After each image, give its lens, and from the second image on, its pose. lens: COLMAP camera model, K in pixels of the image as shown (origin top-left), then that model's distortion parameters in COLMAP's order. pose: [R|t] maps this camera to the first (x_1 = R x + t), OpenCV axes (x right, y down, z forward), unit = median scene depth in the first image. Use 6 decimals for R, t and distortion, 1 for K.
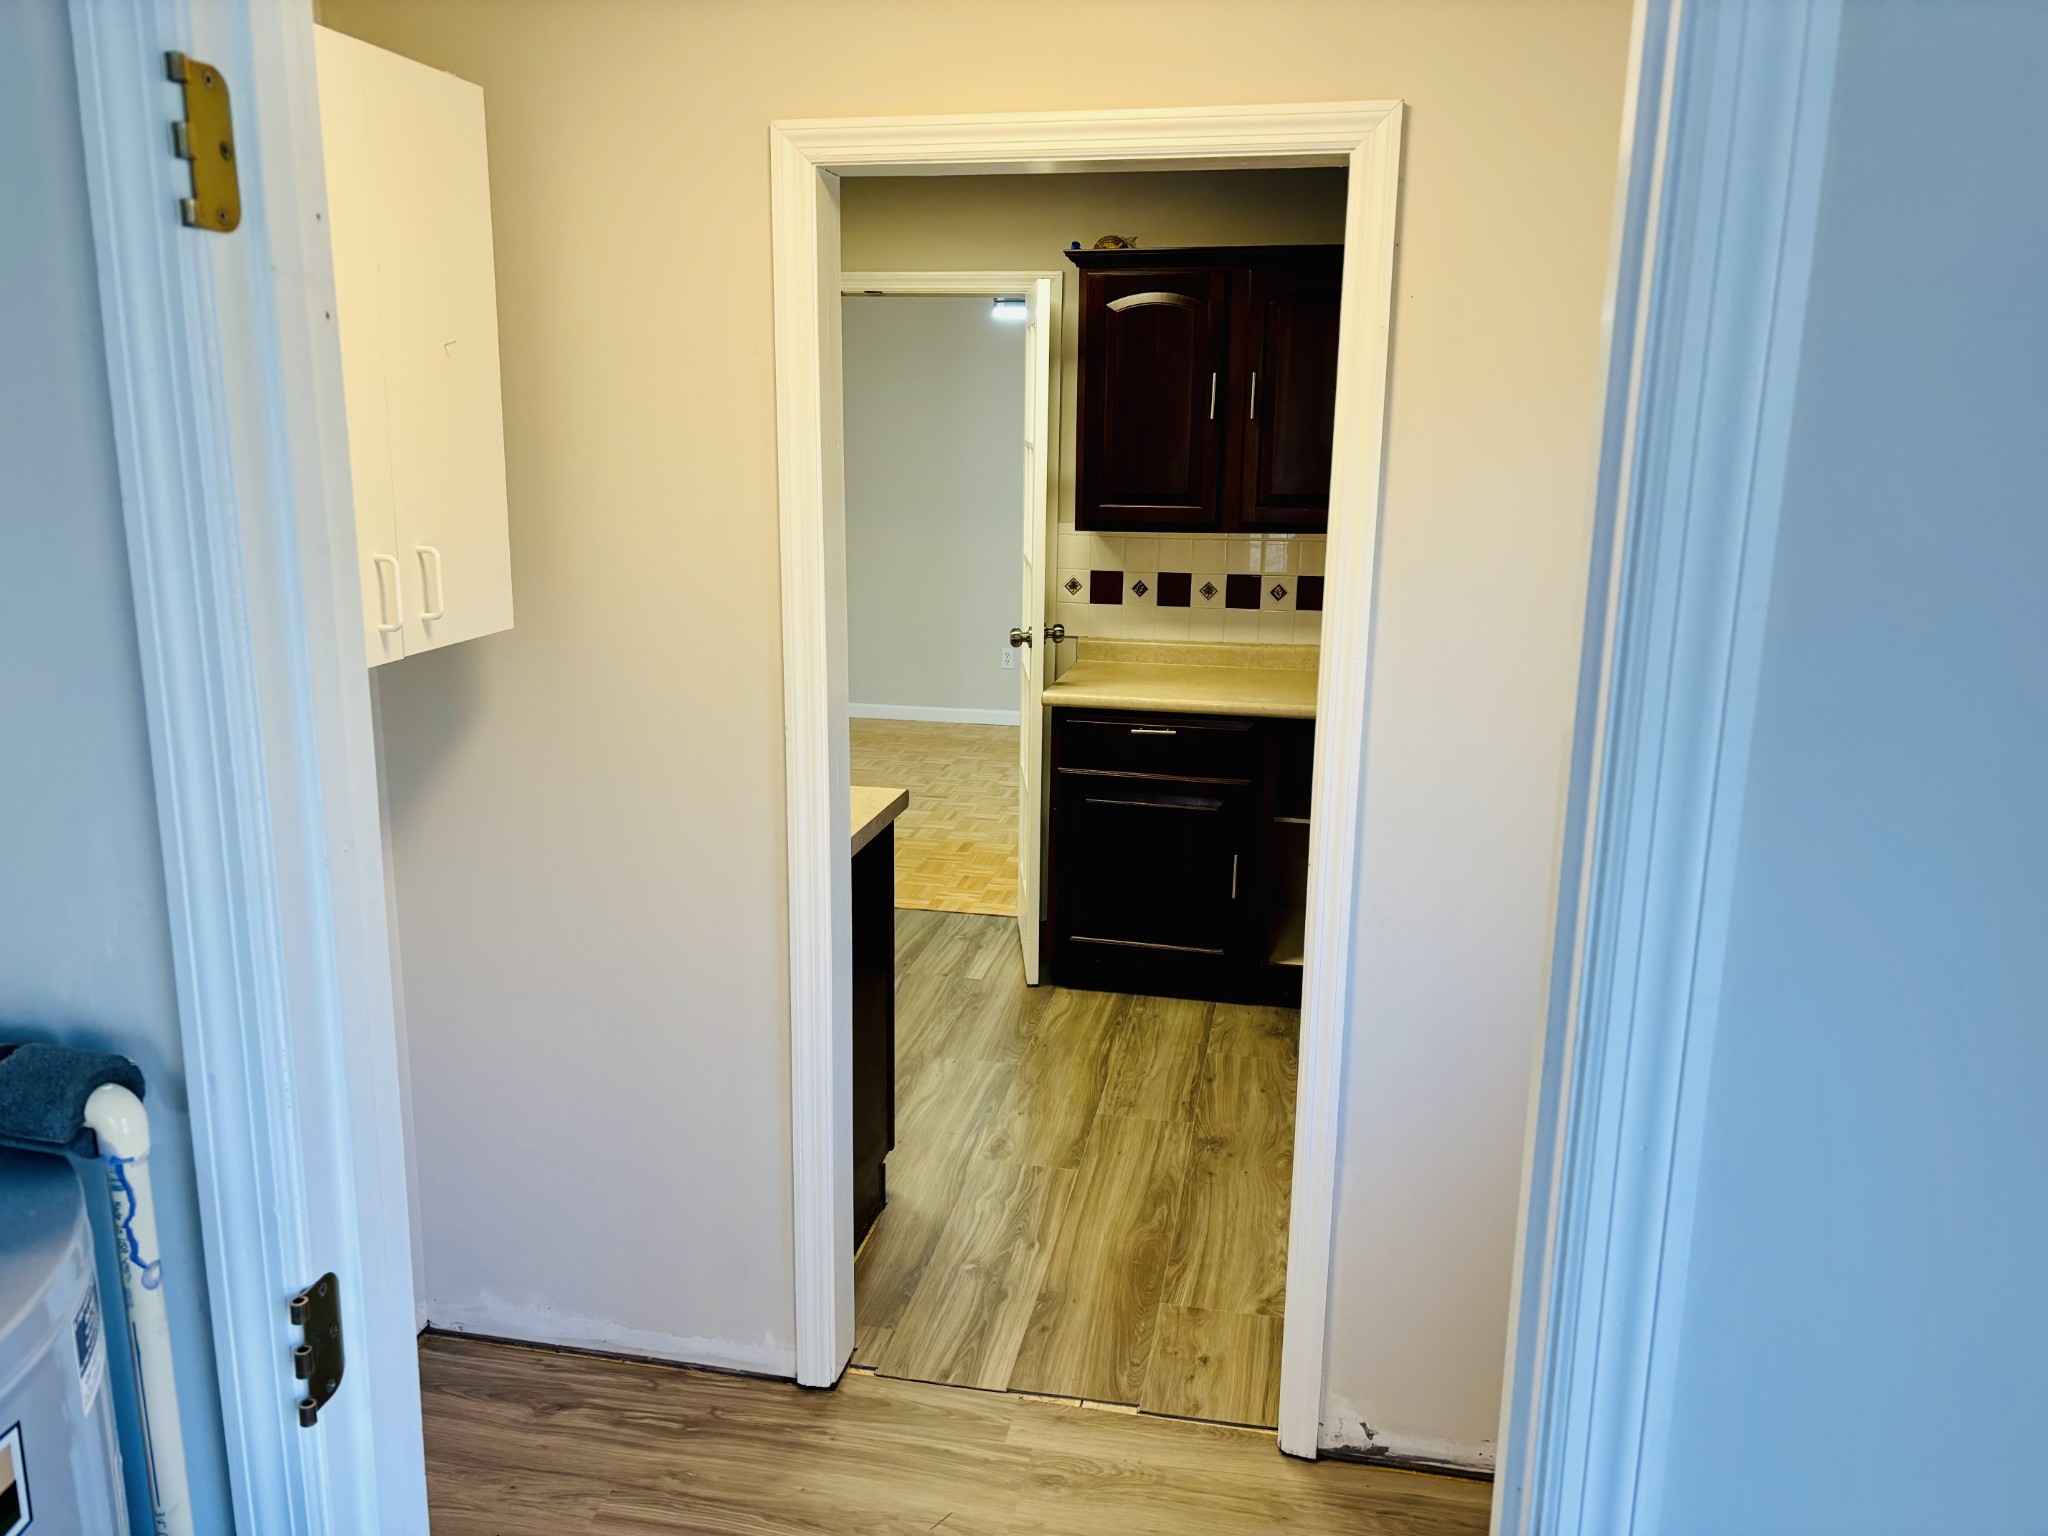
lens RADIAL K [[1527.3, 0, 1024.0], [0, 1527.3, 768.0], [0, 0, 1]] dist [-0.002530, -0.004710]
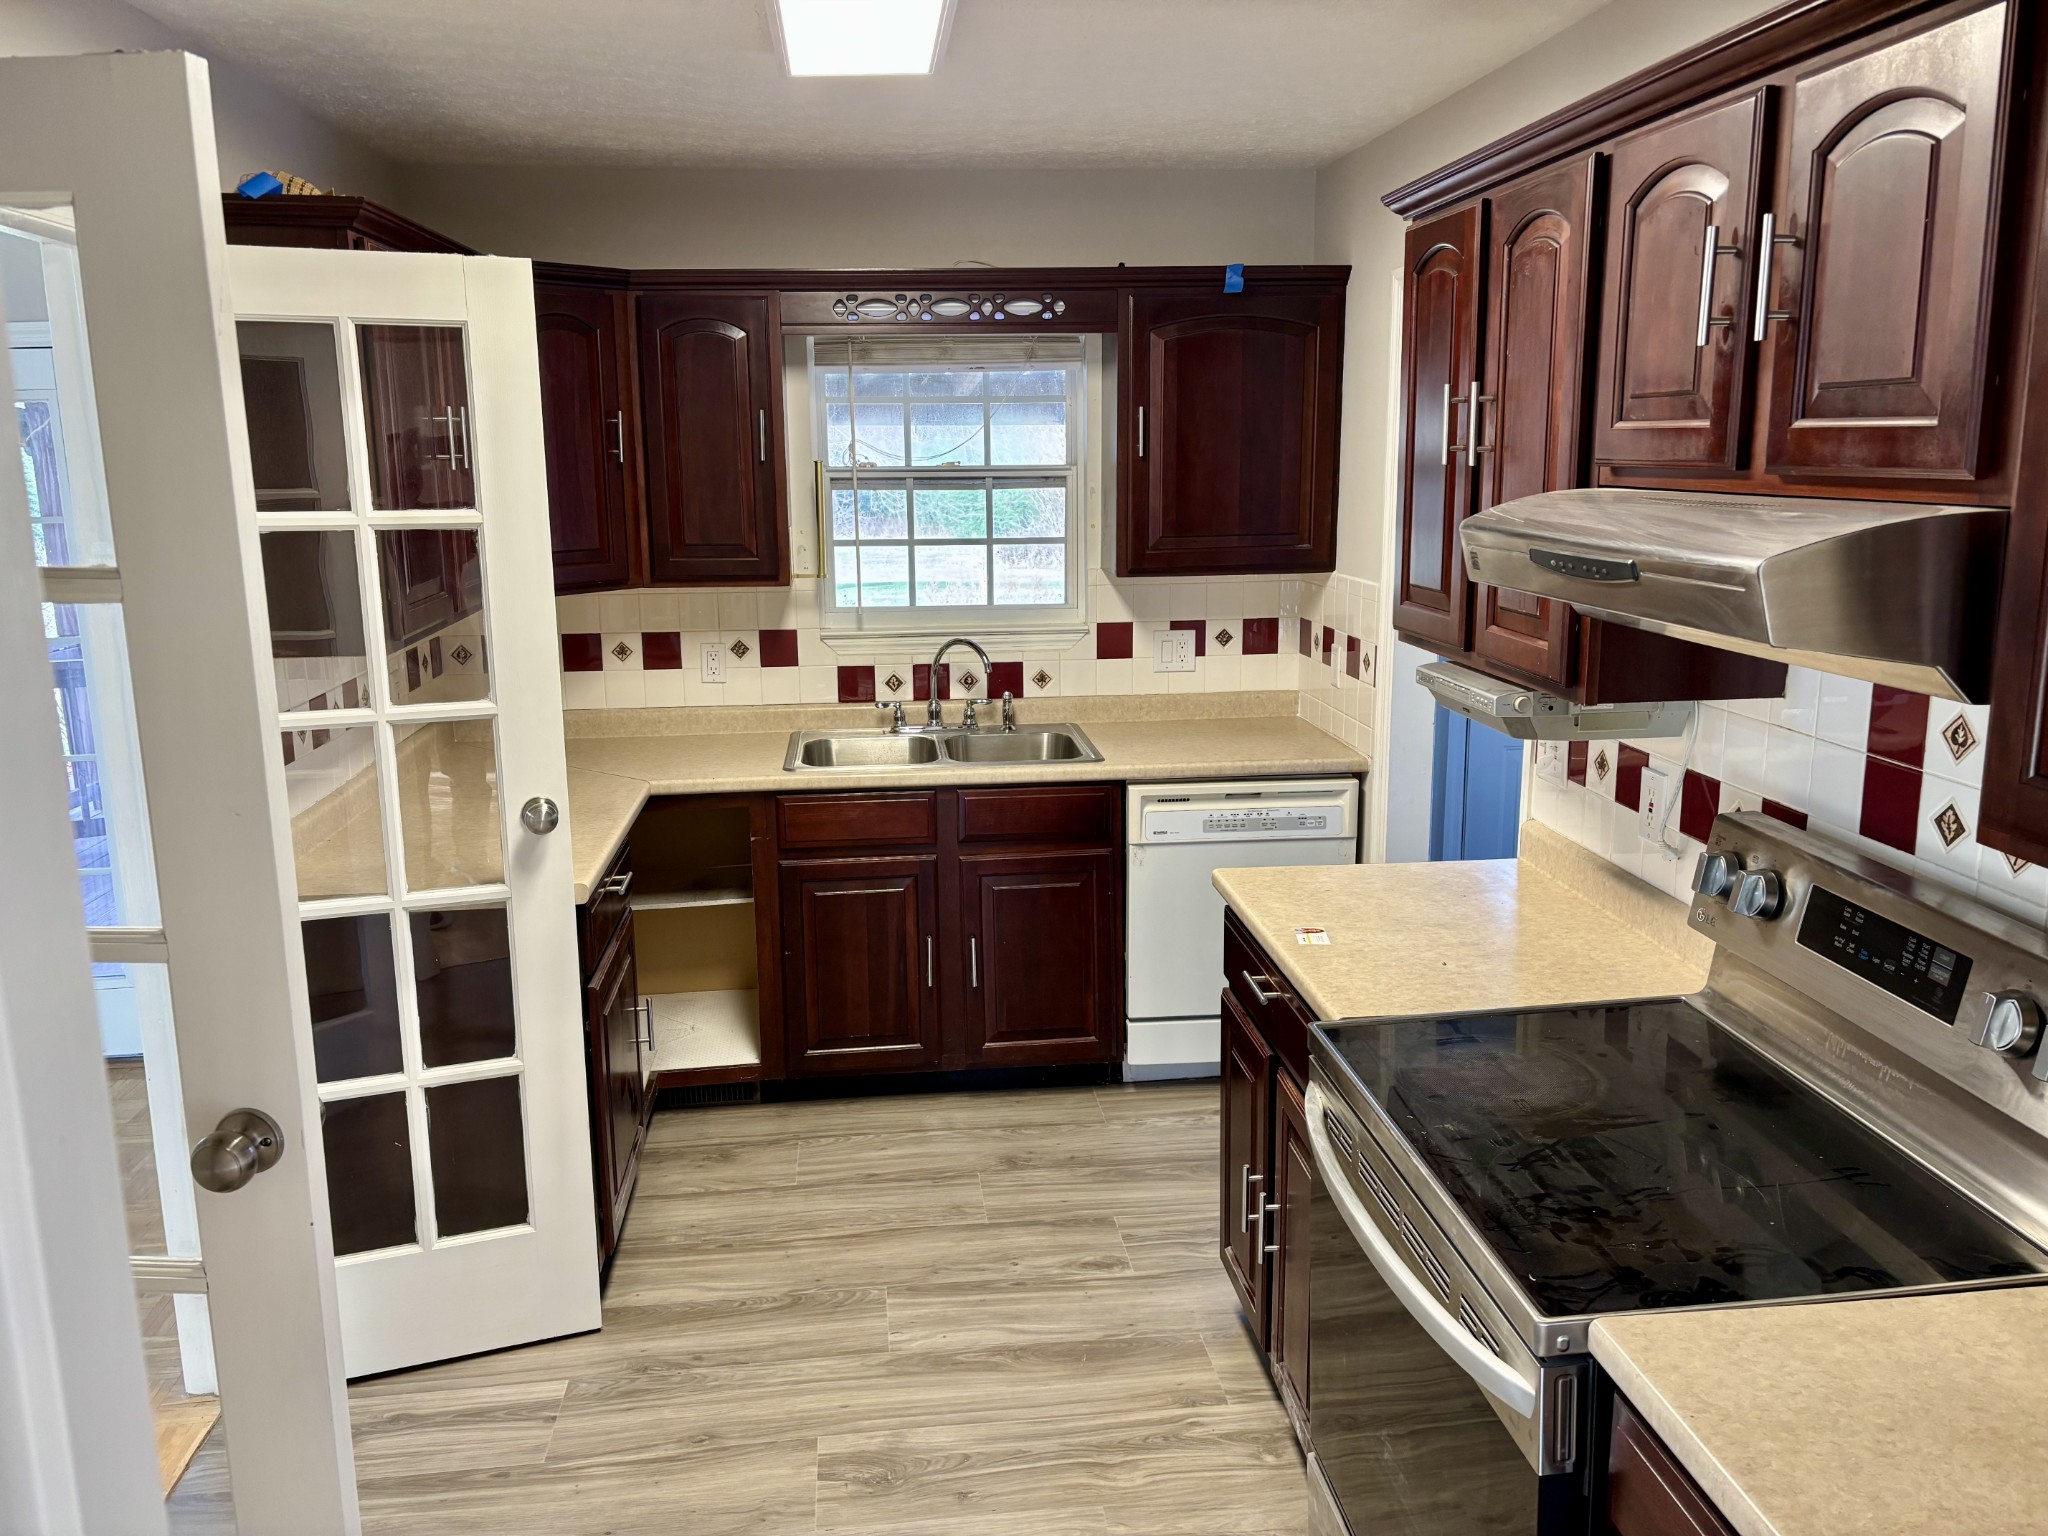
lens RADIAL K [[1527.3, 0, 1024.0], [0, 1527.3, 768.0], [0, 0, 1]] dist [-0.002530, -0.004710]
pose [[-0.309255, -0.213443, 0.926717, -0.776049], [0.209642, 0.935211, 0.285359, -0.297576], [-0.927584, 0.282528, -0.244472, 1.160125]]
